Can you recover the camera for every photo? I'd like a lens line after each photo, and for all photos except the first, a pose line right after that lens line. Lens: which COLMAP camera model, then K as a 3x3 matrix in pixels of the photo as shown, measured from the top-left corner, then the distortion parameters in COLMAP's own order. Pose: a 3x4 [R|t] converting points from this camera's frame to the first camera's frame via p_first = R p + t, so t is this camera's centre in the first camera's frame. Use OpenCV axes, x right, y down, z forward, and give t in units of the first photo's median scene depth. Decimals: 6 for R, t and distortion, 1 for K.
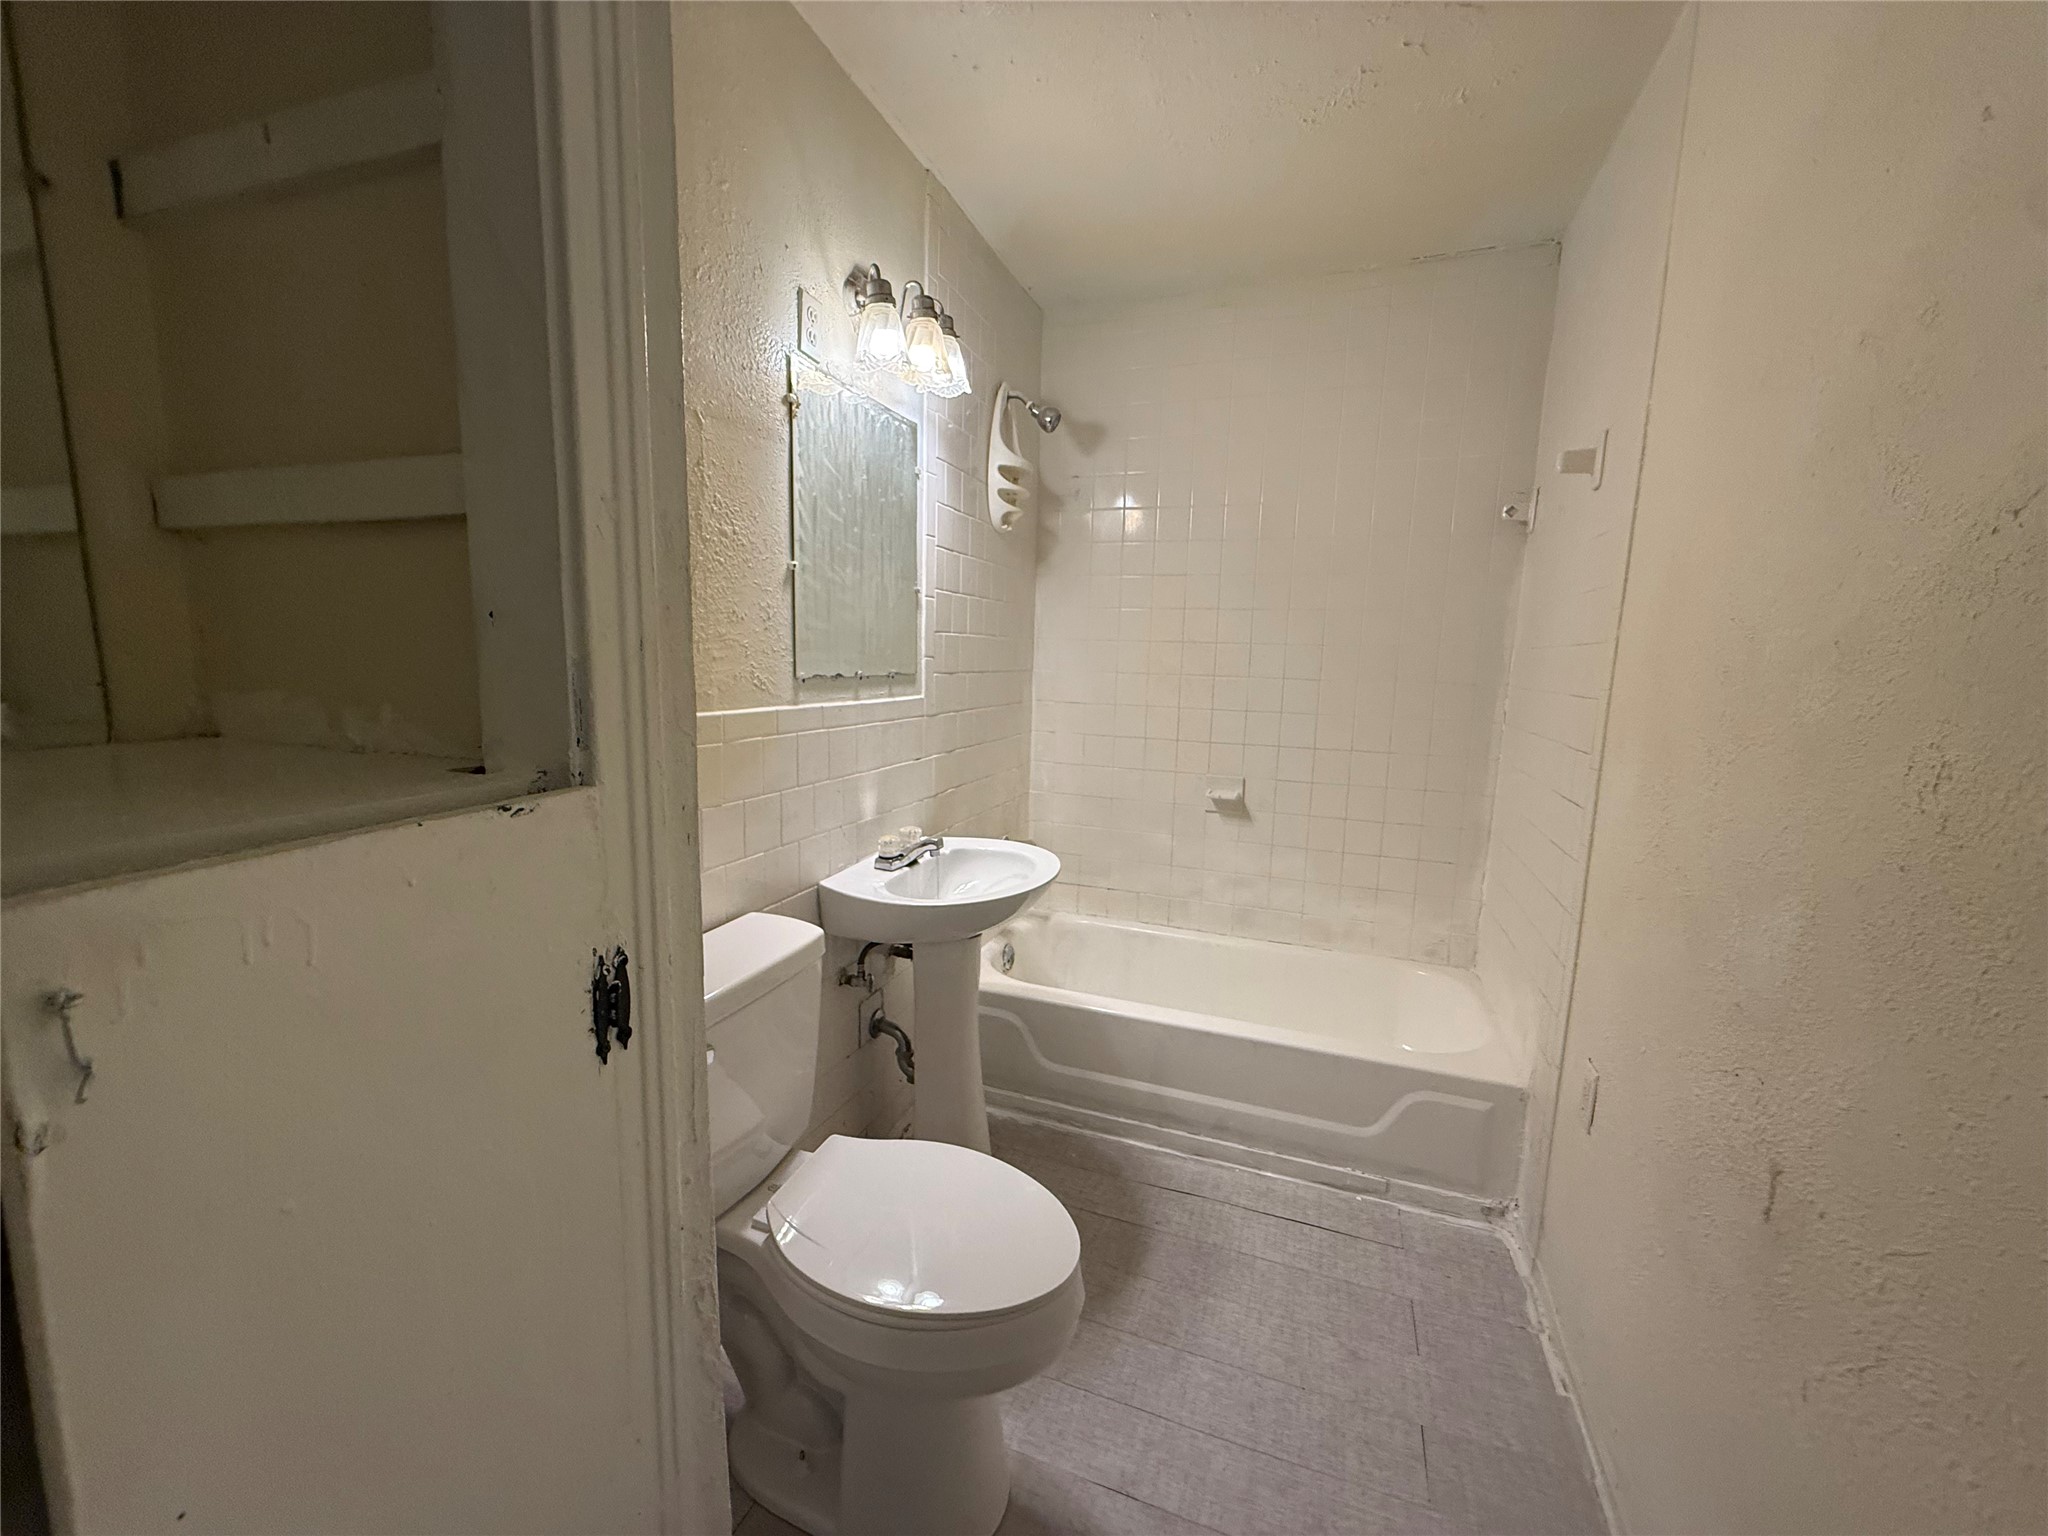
lens RADIAL K [[821.0, 0, 1020.7], [0, 821.0, 767.8], [0, 0, 1]] dist [0.000594, -0.000188]
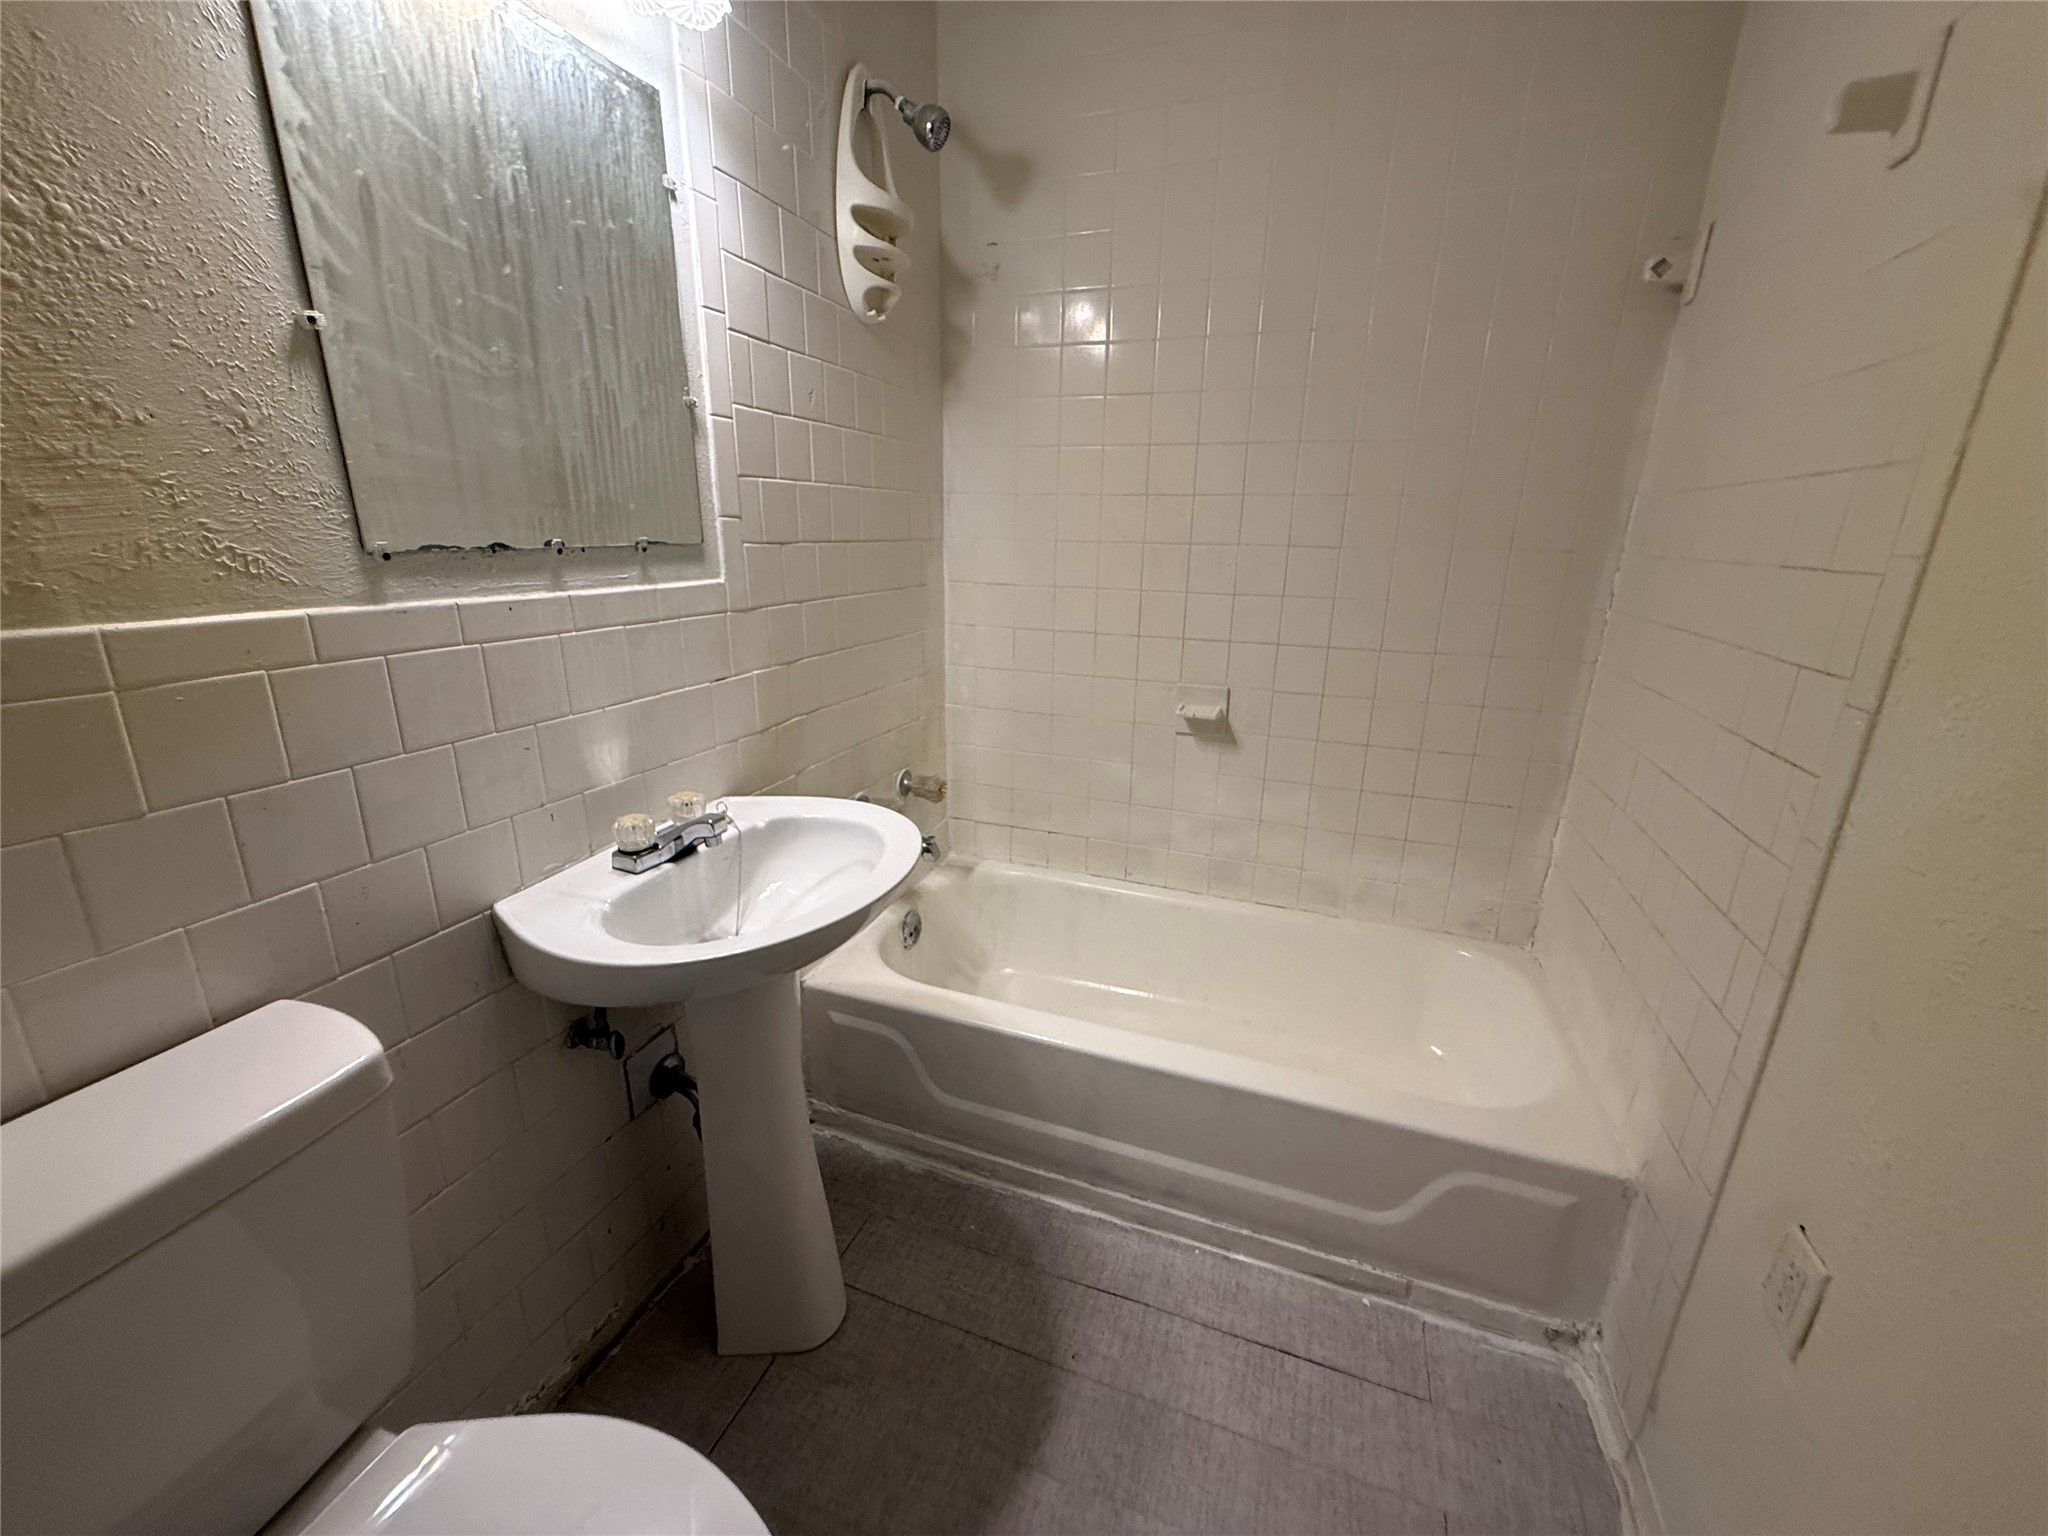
lens RADIAL K [[821.0, 0, 1018.4], [0, 821.0, 770.8], [0, 0, 1]] dist [0.000594, -0.000188]
pose [[0.999932, -0.010574, -0.004912, 0.123100], [0.011189, 0.988706, 0.149450, -0.036200], [0.003276, -0.149495, 0.988757, 0.374506]]
